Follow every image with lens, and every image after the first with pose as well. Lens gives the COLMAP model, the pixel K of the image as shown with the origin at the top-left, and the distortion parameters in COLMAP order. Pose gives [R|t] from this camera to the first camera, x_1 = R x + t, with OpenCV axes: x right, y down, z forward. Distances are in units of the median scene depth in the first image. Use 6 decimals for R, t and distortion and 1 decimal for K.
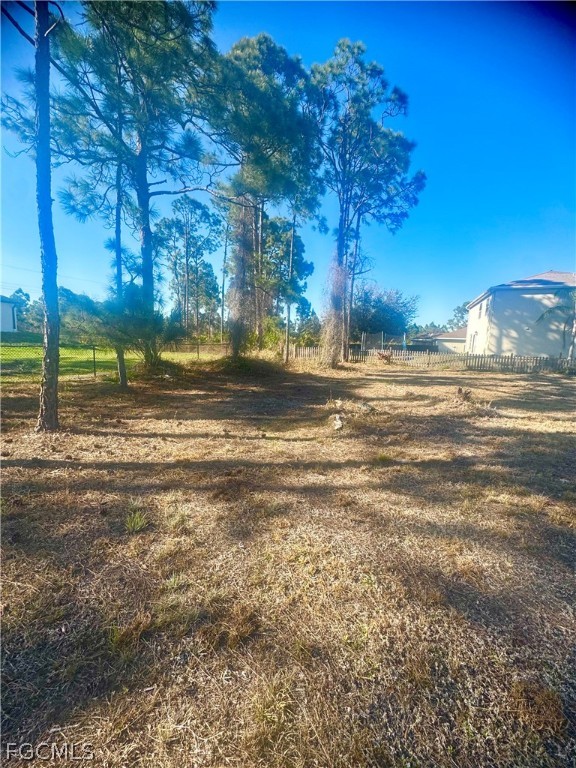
lens RADIAL K [[307.4, 0, 289.0], [0, 307.4, 381.4], [0, 0, 1]] dist [-0.000179, -0.000014]
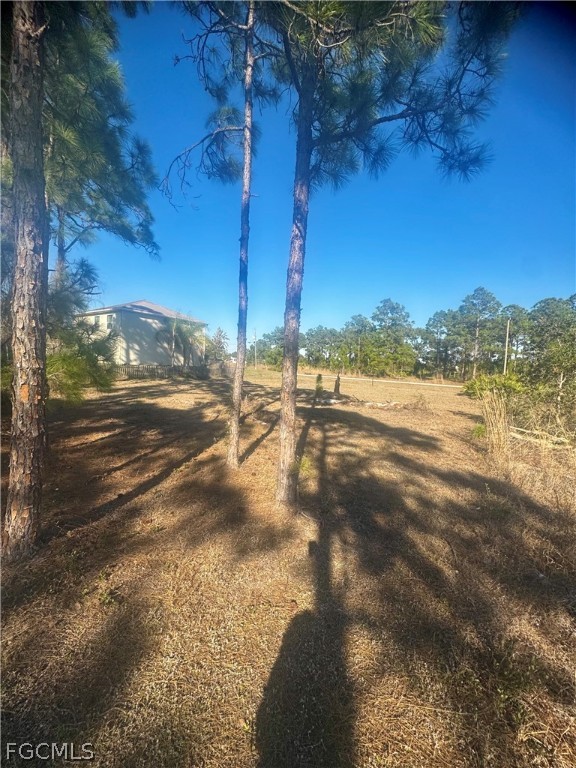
lens RADIAL K [[307.4, 0, 289.0], [0, 307.4, 381.4], [0, 0, 1]] dist [-0.000179, -0.000014]
pose [[0.246525, -0.079708, 0.965853, -0.463771], [0.072296, 0.995348, 0.063689, -0.062922], [-0.966436, 0.054127, 0.251140, 0.095915]]
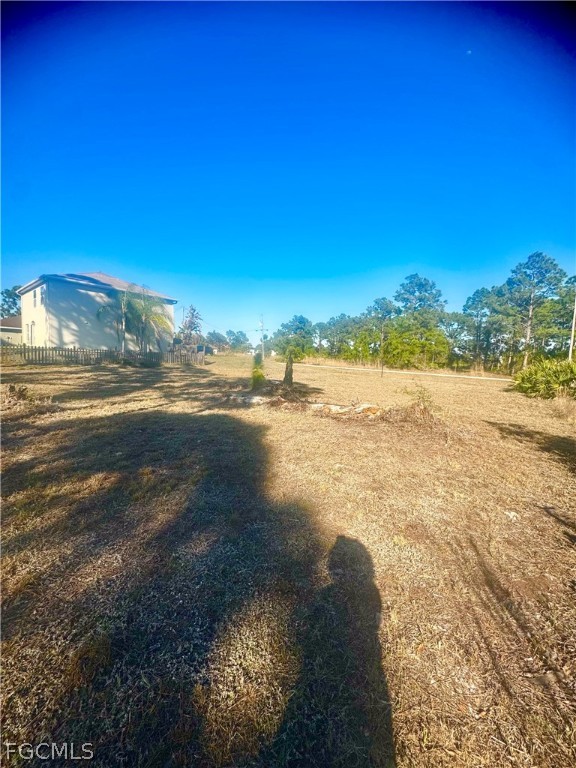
lens RADIAL K [[306.9, 0, 288.0], [0, 306.9, 384.0], [0, 0, 1]] dist [-0.000716, 0.000109]
pose [[0.345765, -0.104168, 0.932521, 0.014558], [0.073706, 0.993763, 0.083680, 0.001342], [-0.935422, 0.039798, 0.351287, -0.013253]]
